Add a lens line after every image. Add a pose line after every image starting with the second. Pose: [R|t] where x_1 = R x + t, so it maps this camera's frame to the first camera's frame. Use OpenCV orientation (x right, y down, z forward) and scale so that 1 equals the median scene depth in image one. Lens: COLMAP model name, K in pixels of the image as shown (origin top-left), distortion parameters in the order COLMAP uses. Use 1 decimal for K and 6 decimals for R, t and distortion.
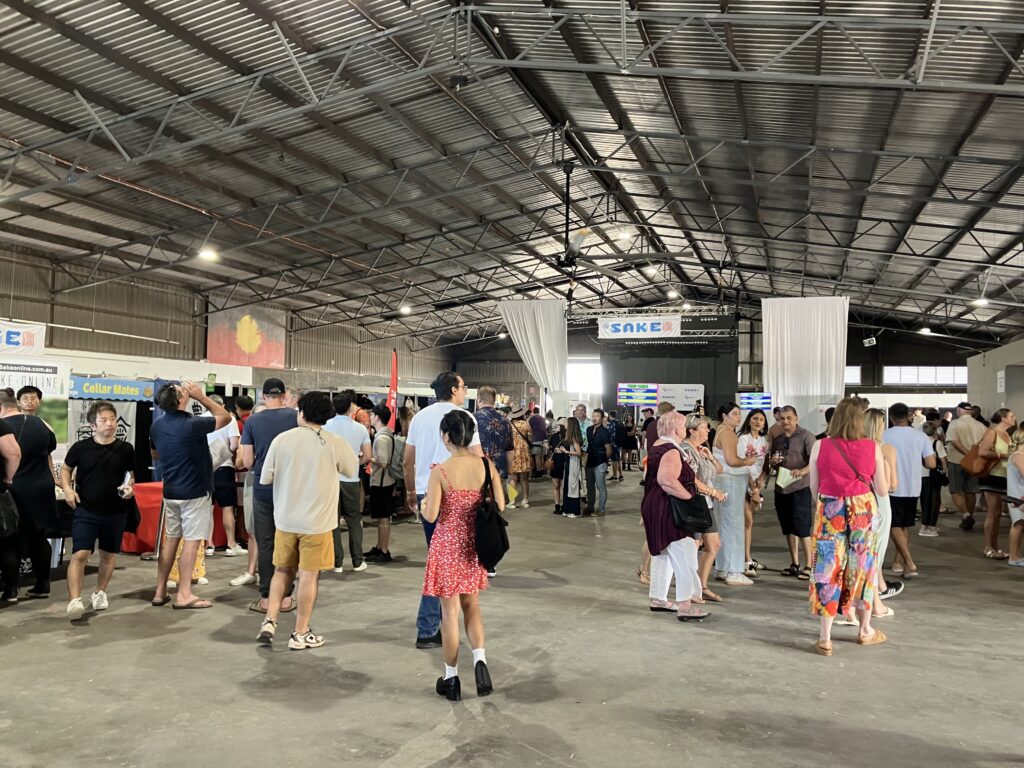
lens RADIAL K [[812.5, 0, 512.0], [0, 812.5, 384.0], [0, 0, 1]] dist [0.001700, -0.114489]
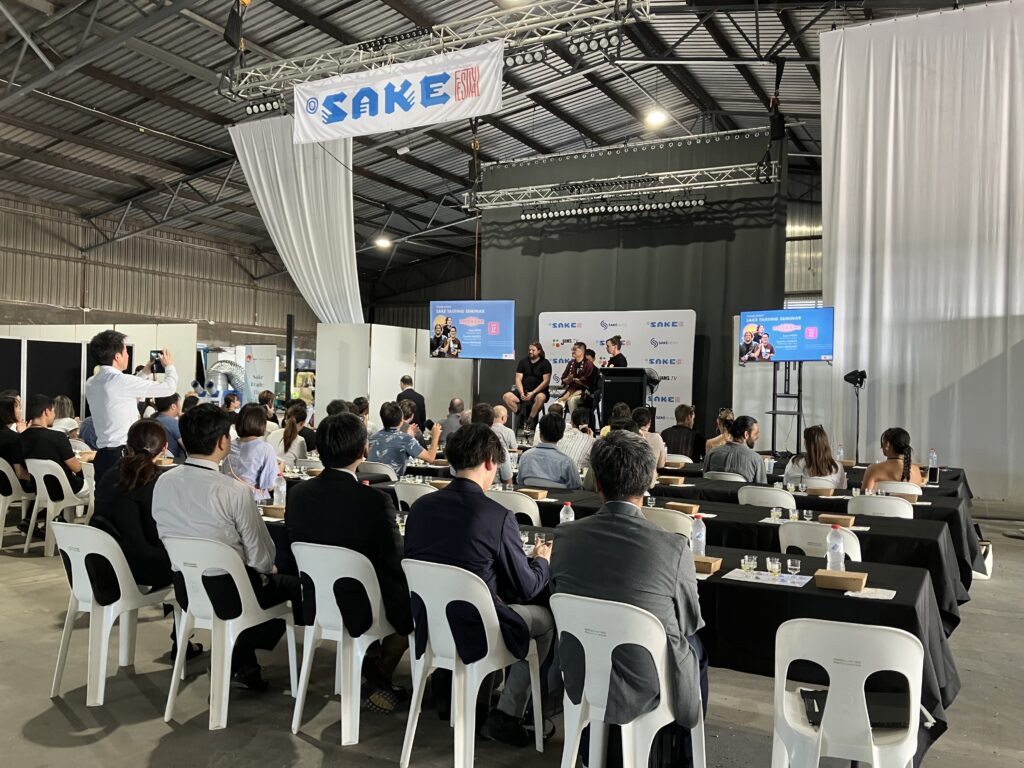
lens RADIAL K [[812.5, 0, 512.0], [0, 812.5, 384.0], [0, 0, 1]] dist [0.001700, -0.114489]
pose [[0.988143, 0.012059, -0.153065, 0.248180], [-0.007391, 0.999491, 0.031028, 0.030651], [0.153361, -0.029529, 0.987729, 0.684086]]
